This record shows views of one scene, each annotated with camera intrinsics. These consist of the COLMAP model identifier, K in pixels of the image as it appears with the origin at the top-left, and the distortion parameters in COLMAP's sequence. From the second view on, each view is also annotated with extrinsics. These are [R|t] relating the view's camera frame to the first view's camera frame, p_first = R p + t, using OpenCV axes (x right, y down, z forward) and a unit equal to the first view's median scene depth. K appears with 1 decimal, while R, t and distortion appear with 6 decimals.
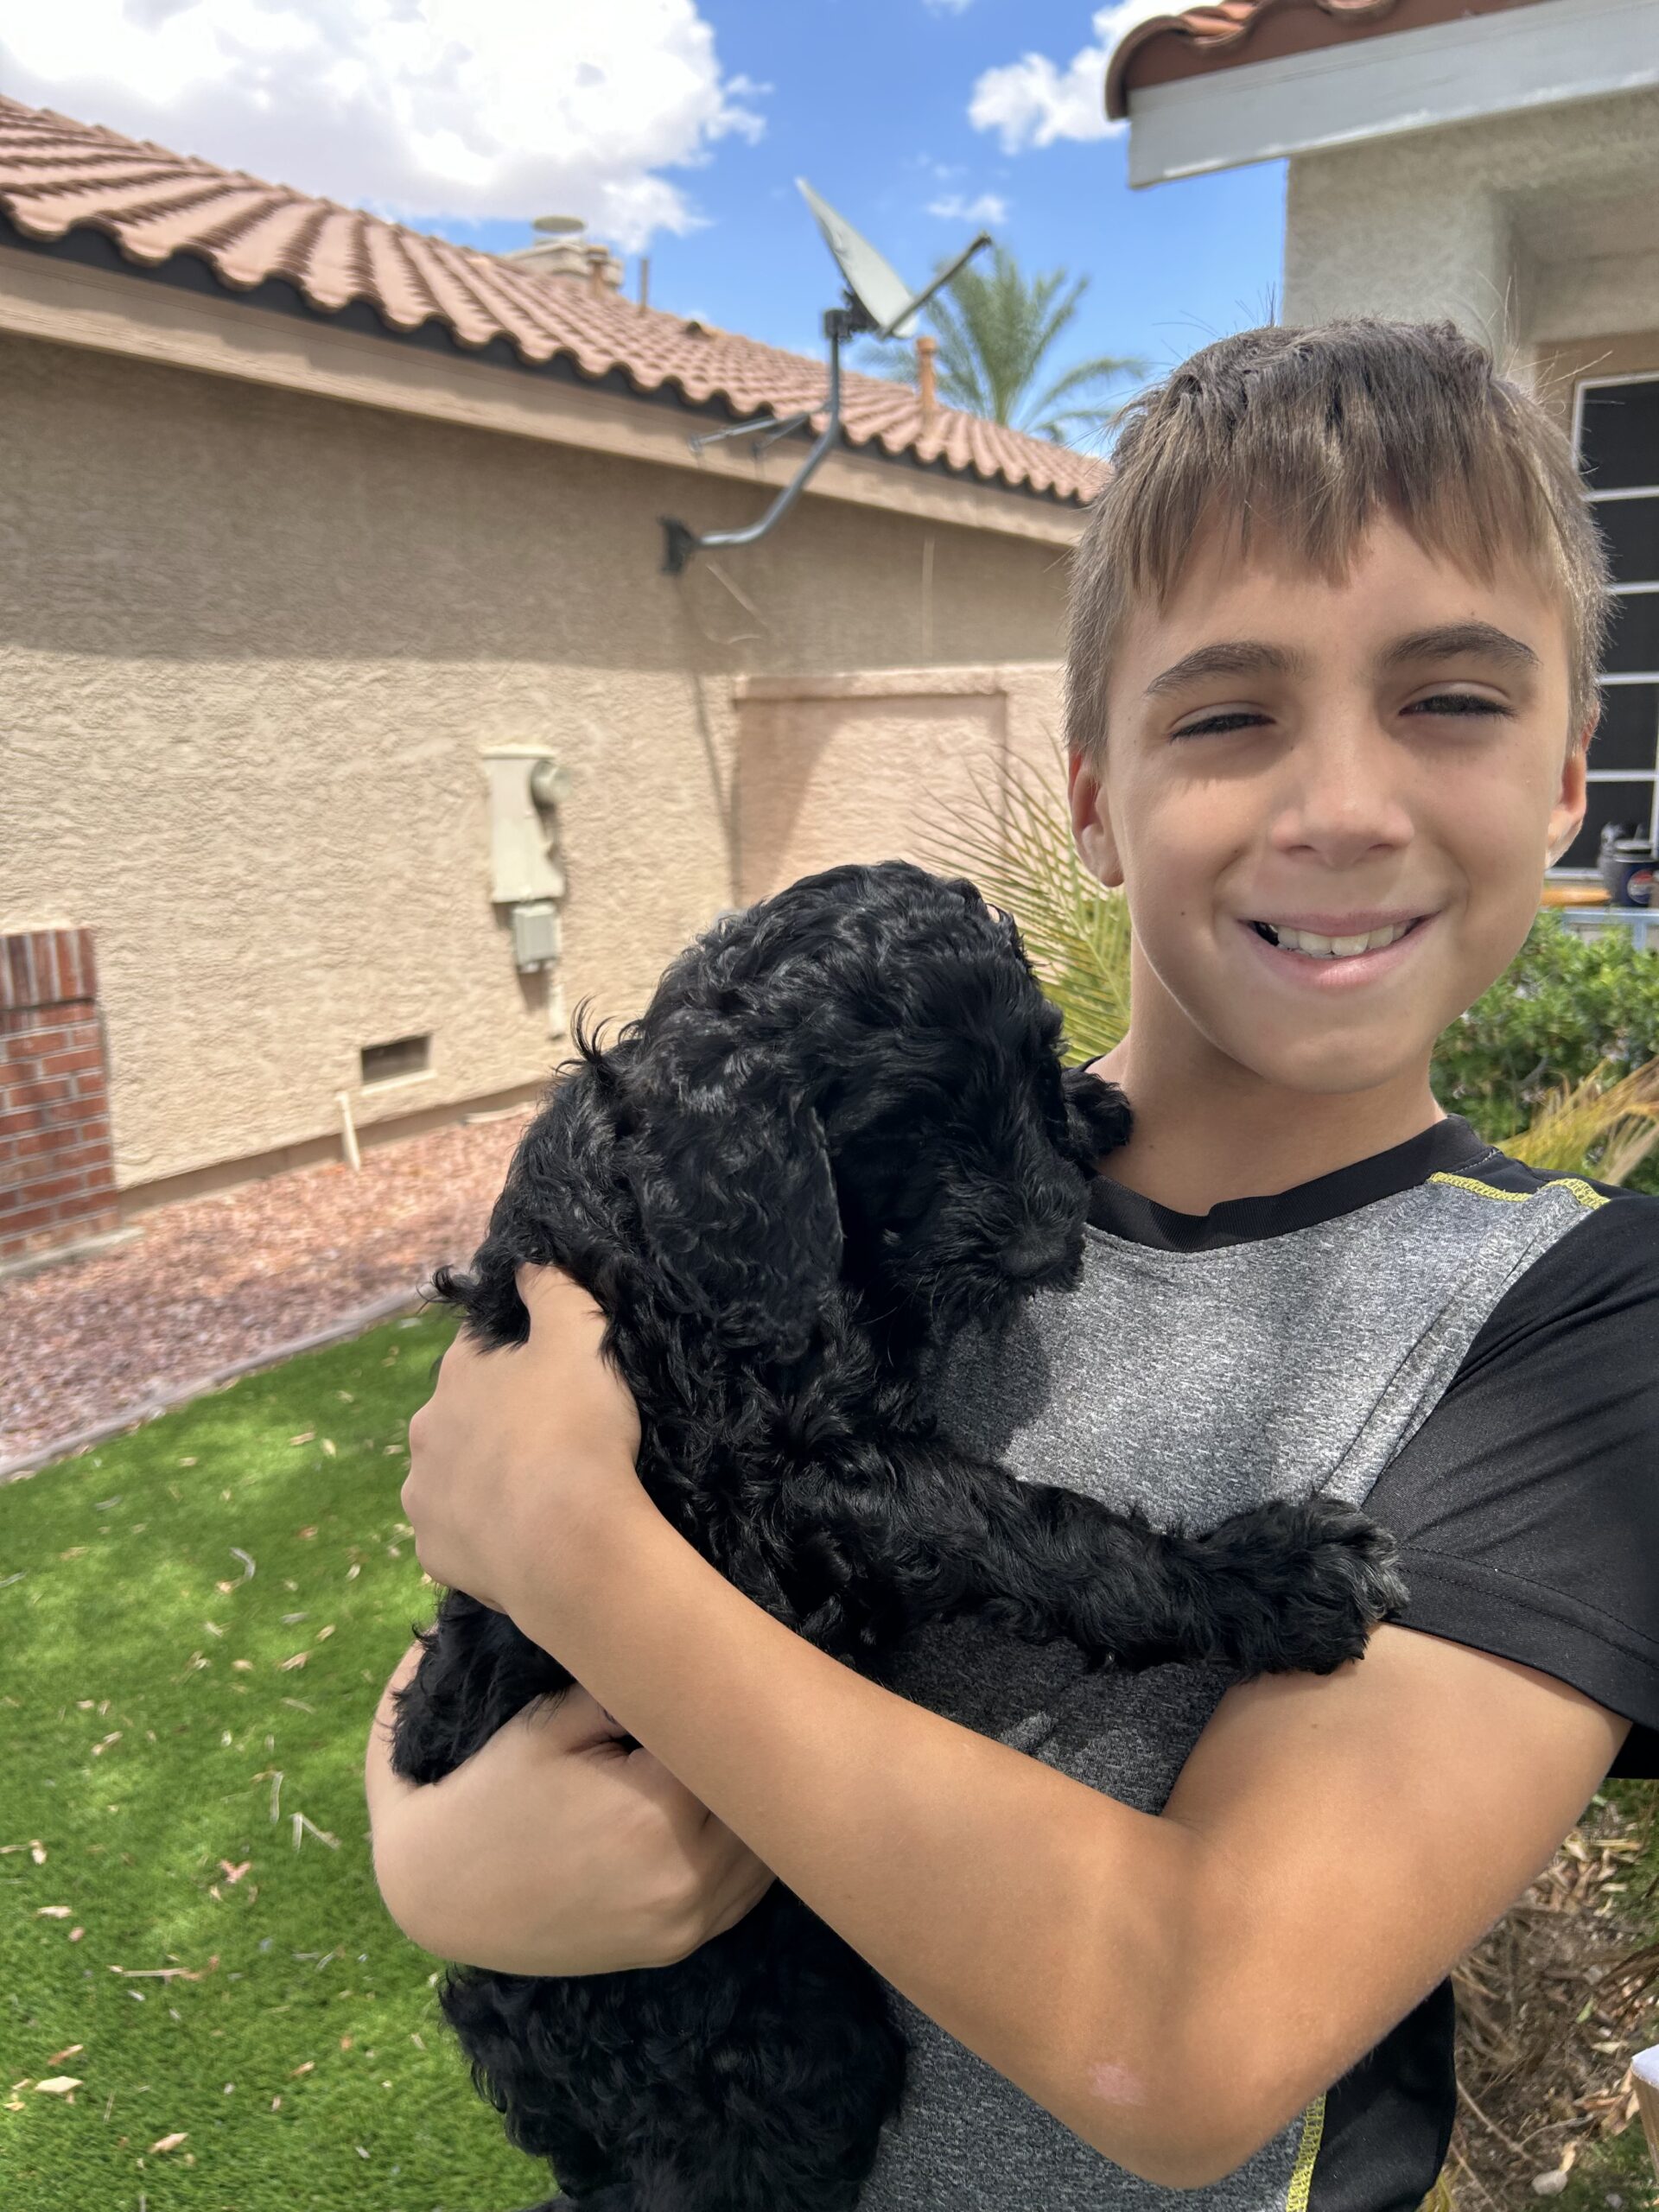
lens RADIAL K [[1657.8, 0, 836.7], [0, 1657.8, 1106.0], [0, 0, 1]] dist [0.006066, -0.000630]
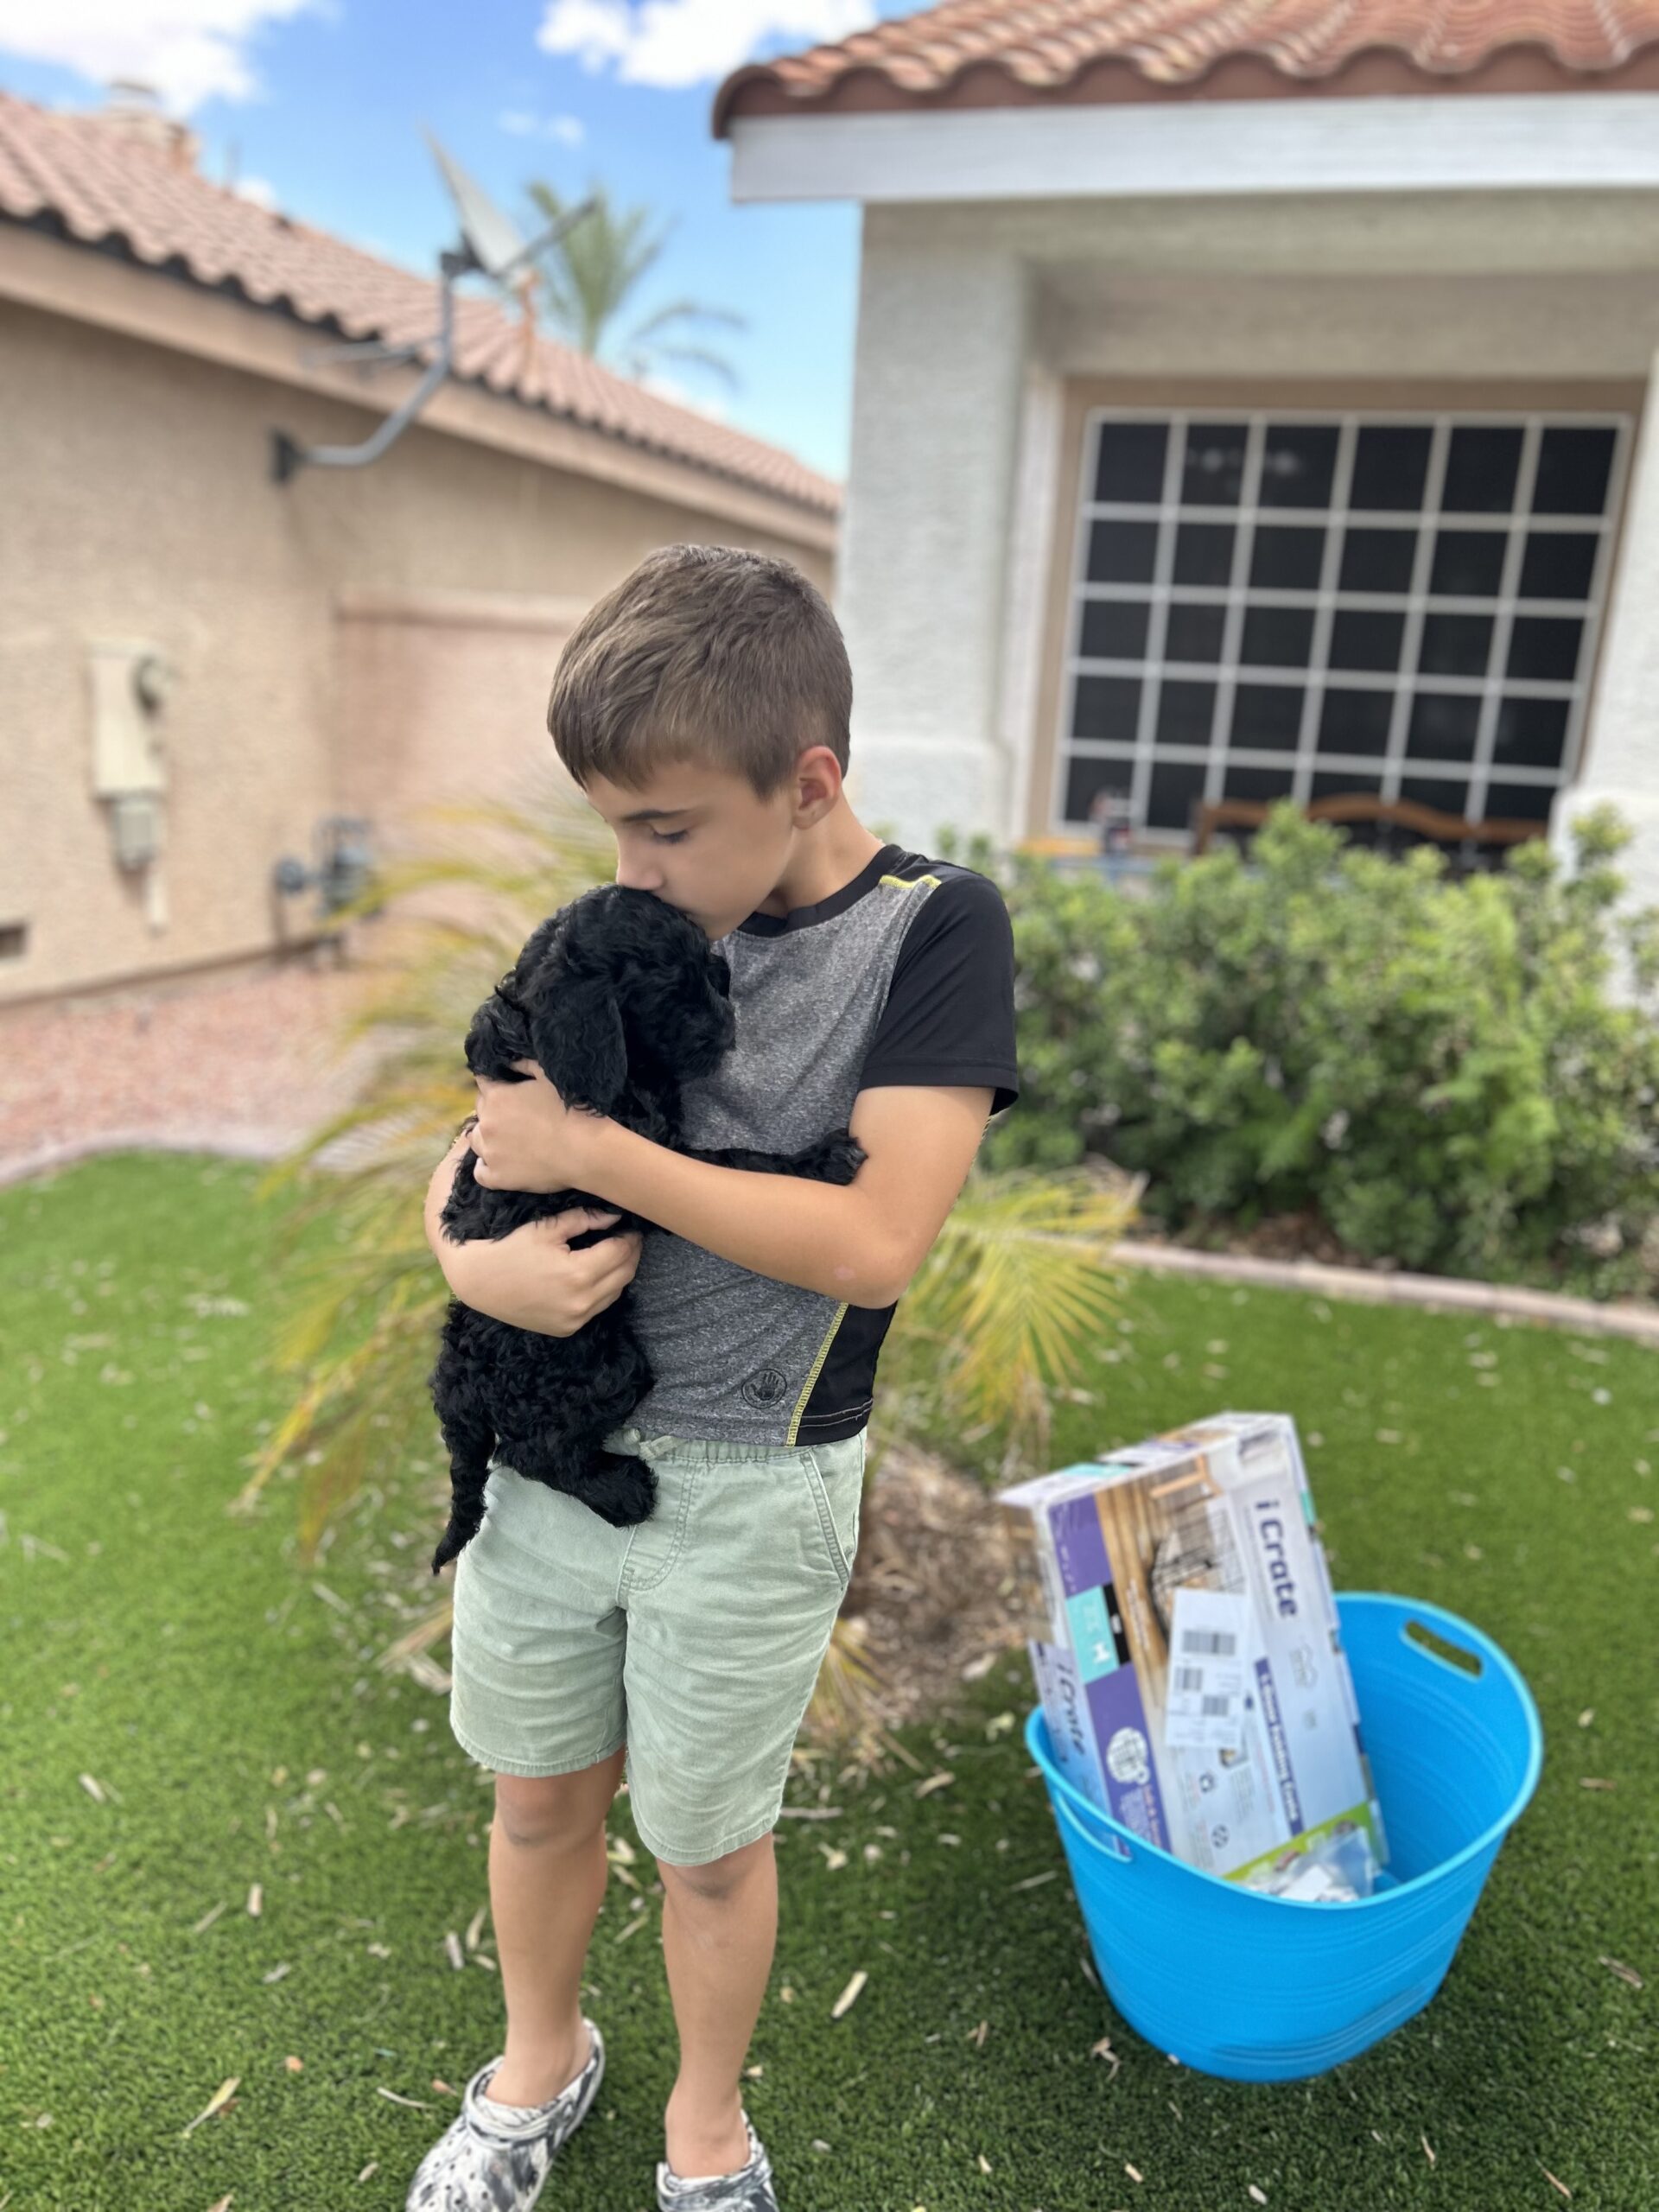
lens RADIAL K [[1657.8, 0, 836.7], [0, 1657.8, 1106.0], [0, 0, 1]] dist [0.006066, -0.000630]
pose [[0.967270, 0.012780, 0.253427, -0.022289], [-0.022636, 0.999095, 0.036013, 0.019458], [-0.252737, -0.040571, 0.966684, -0.096993]]
